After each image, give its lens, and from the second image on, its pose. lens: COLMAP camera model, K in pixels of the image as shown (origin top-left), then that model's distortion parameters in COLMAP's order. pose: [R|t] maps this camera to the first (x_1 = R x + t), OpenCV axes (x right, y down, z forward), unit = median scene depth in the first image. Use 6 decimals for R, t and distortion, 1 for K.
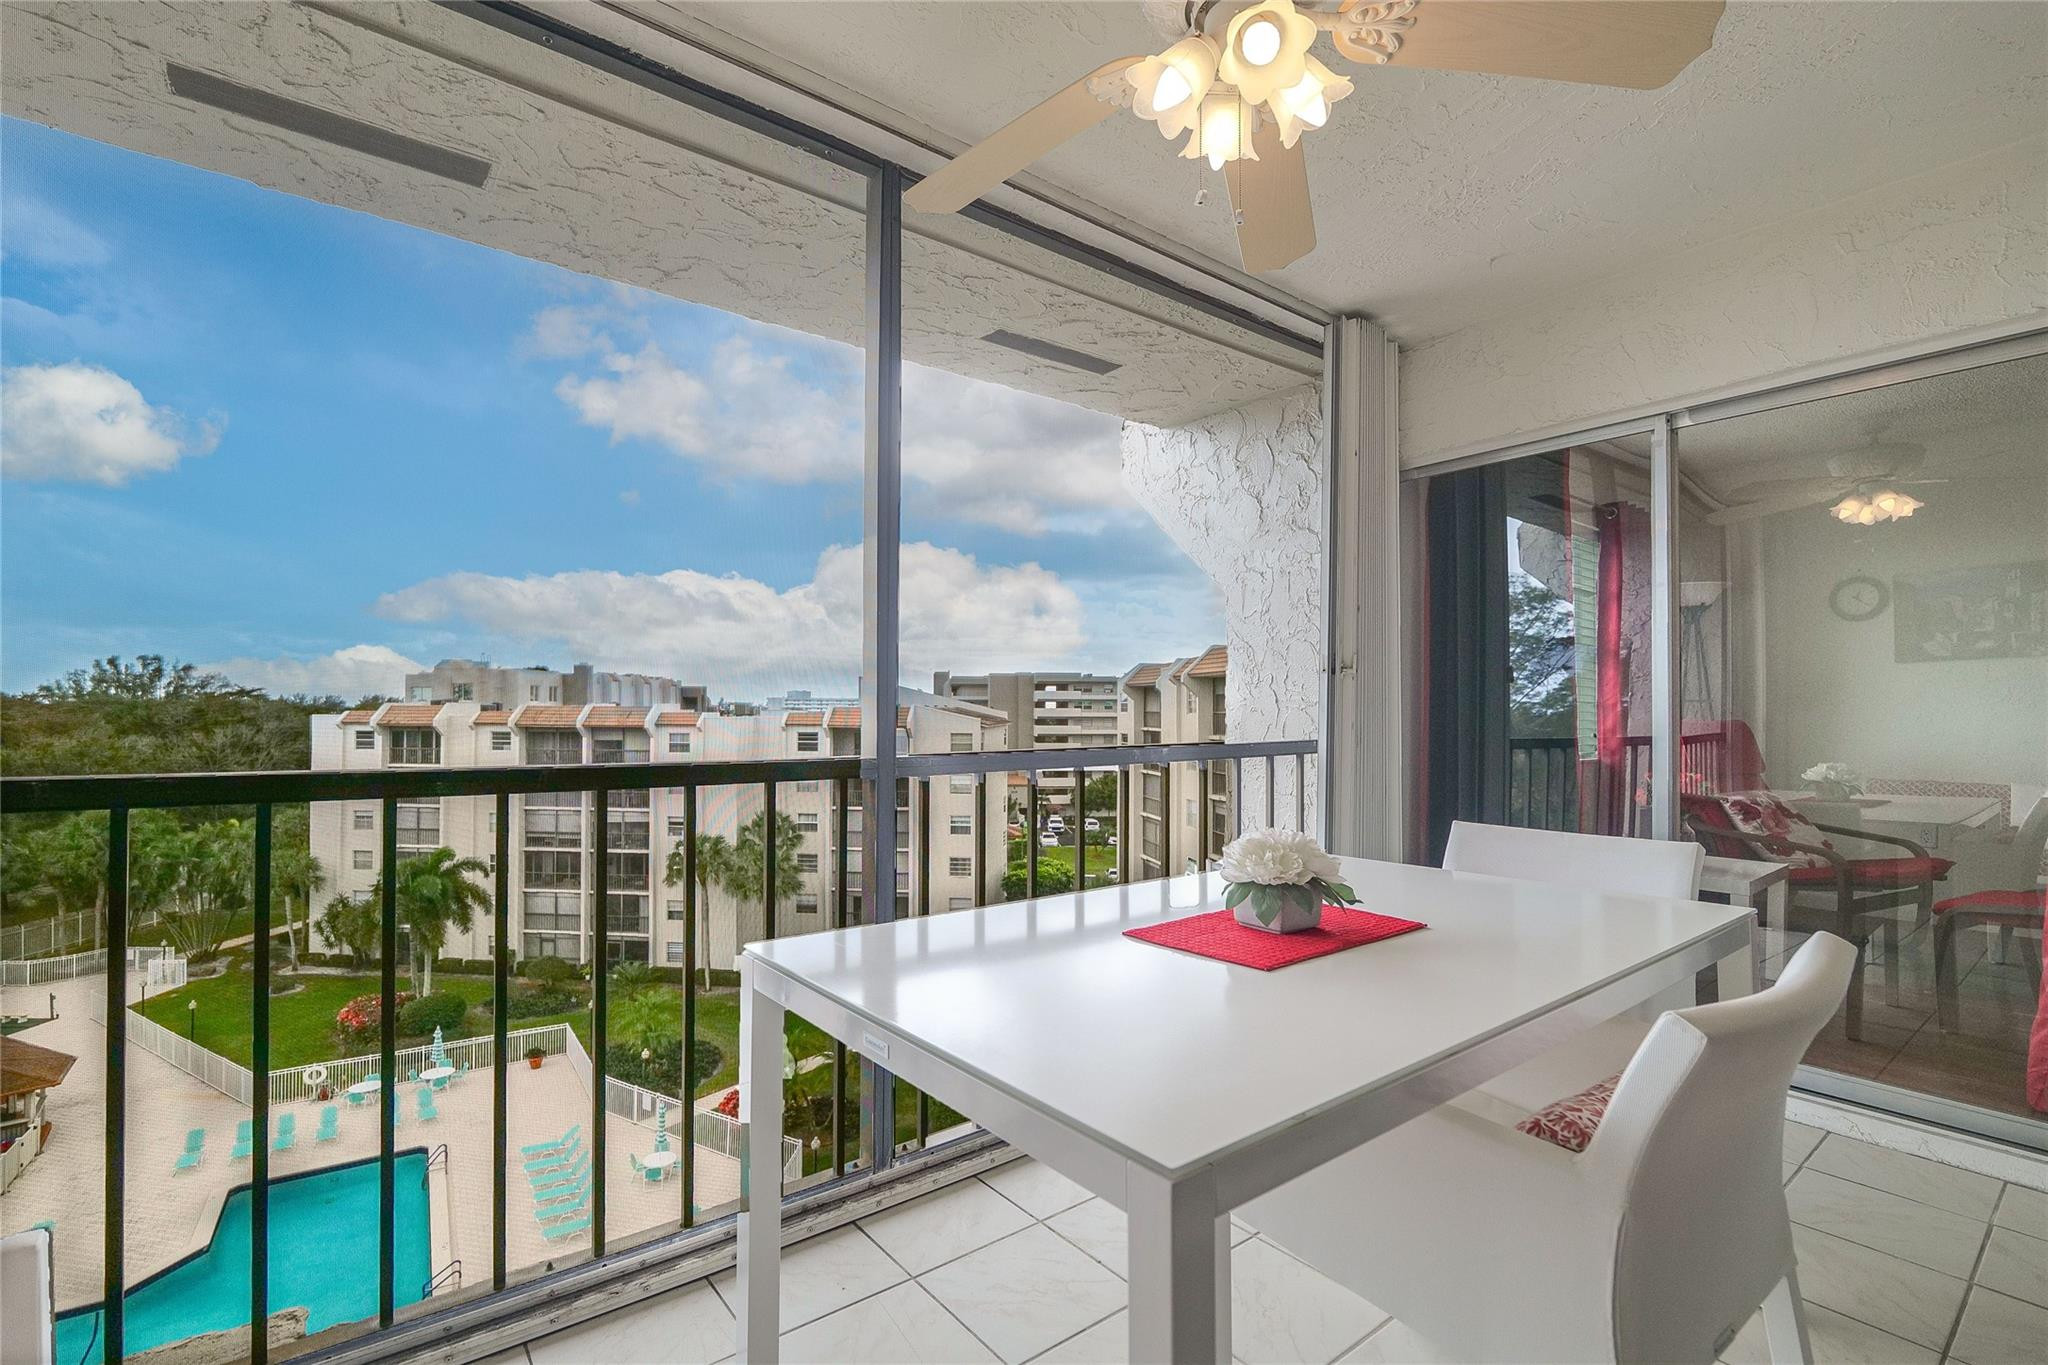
lens RADIAL K [[896.7, 0, 1014.0], [0, 896.7, 684.5], [0, 0, 1]] dist [-0.013123, 0.001214]
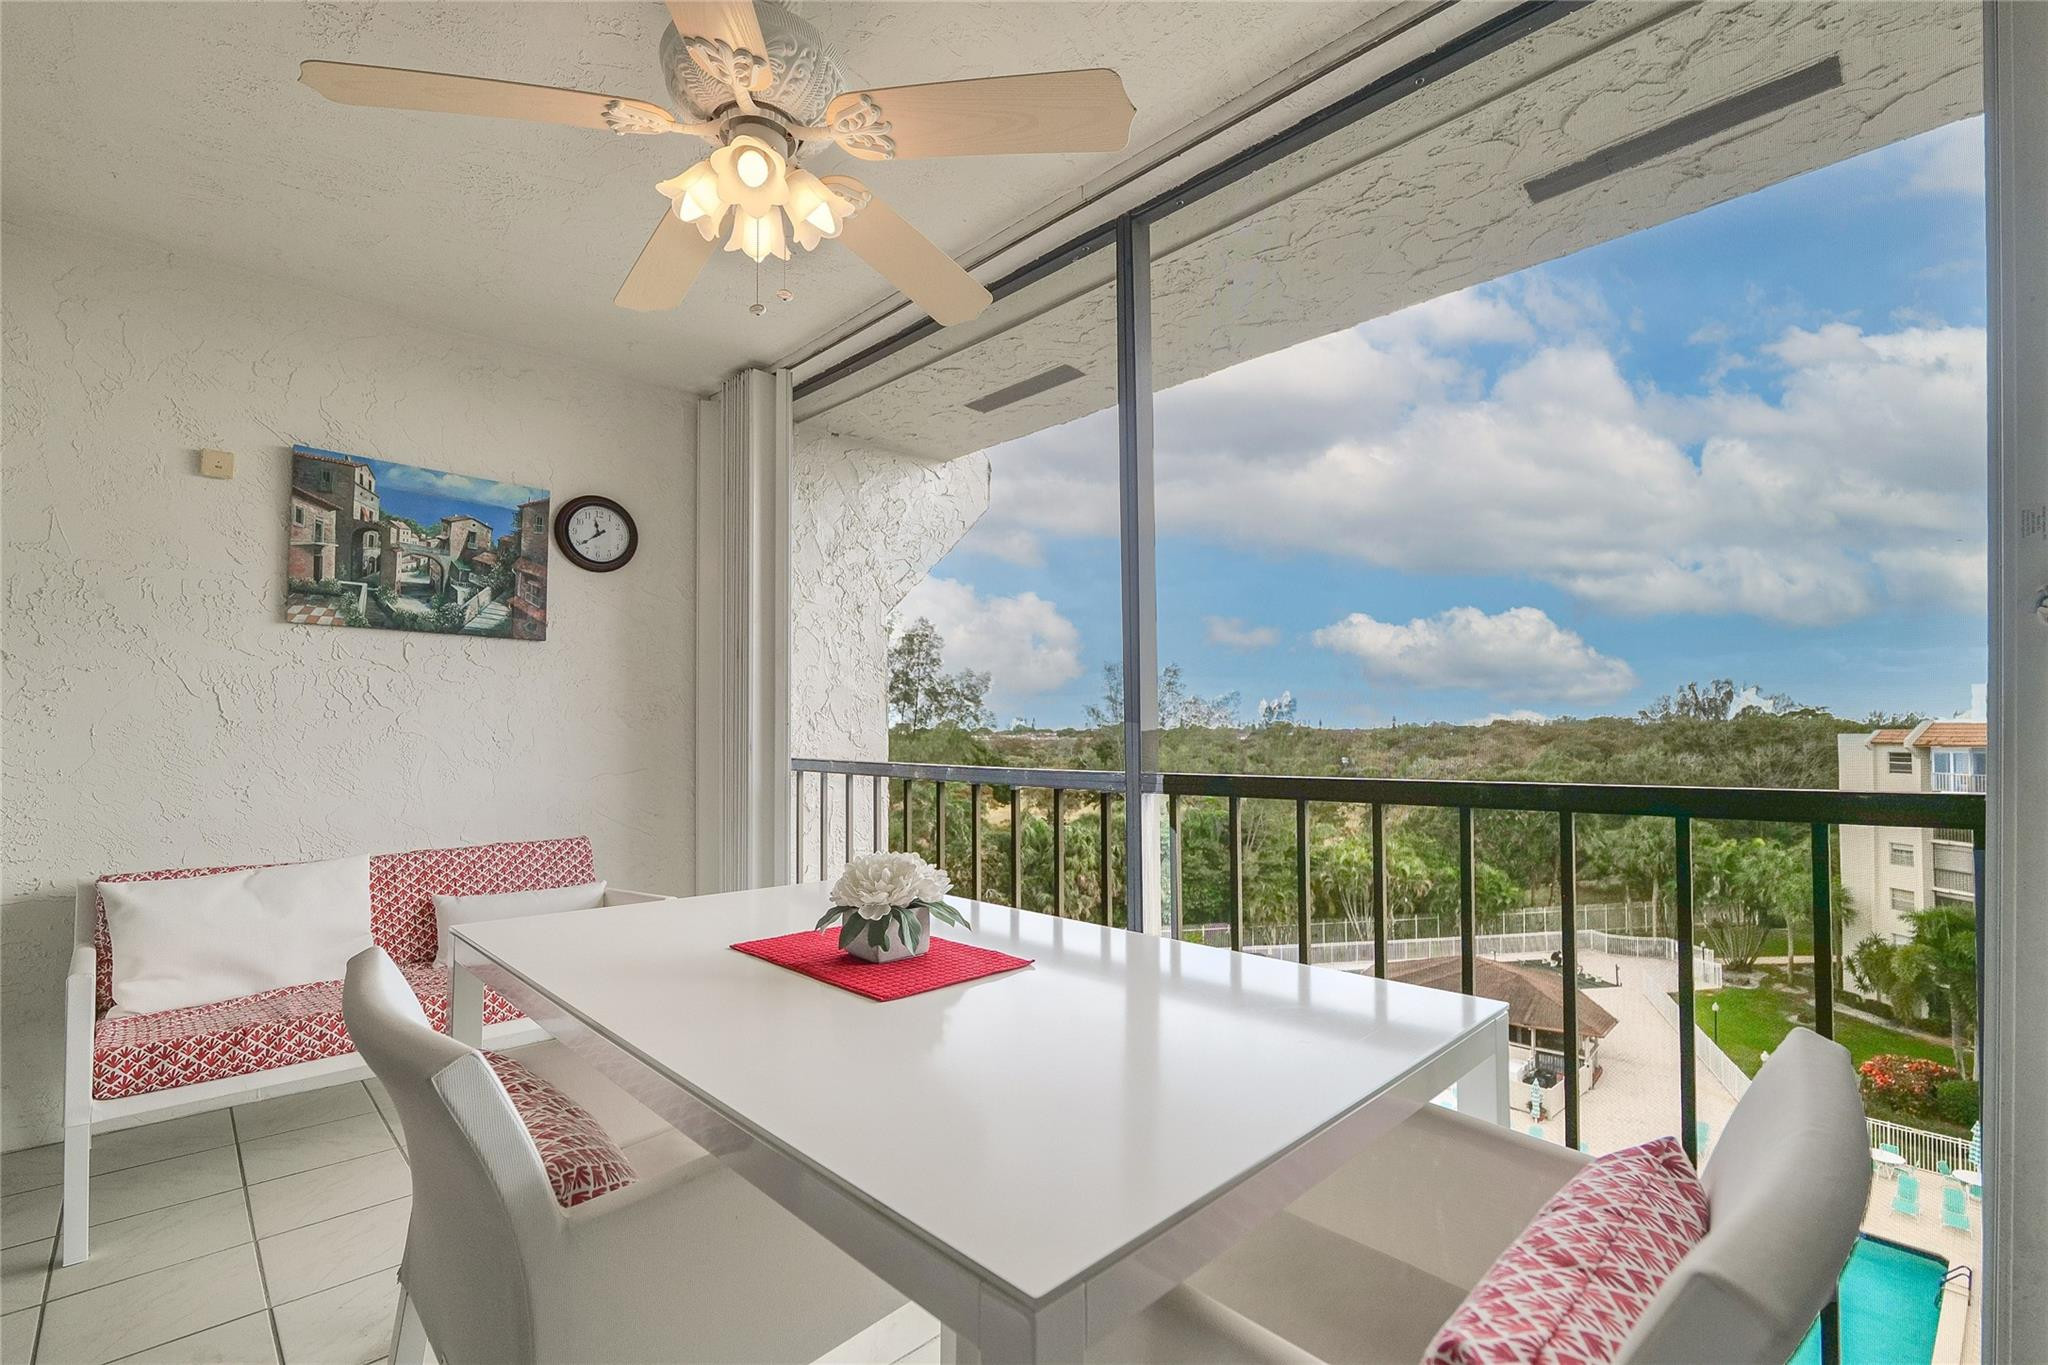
lens RADIAL K [[896.7, 0, 1005.7], [0, 896.7, 700.4], [0, 0, 1]] dist [-0.013123, 0.001214]
pose [[0.117661, -0.037967, -0.992328, 0.922317], [0.033662, 0.998847, -0.034225, 0.027029], [0.992483, -0.029377, 0.118803, 0.749474]]
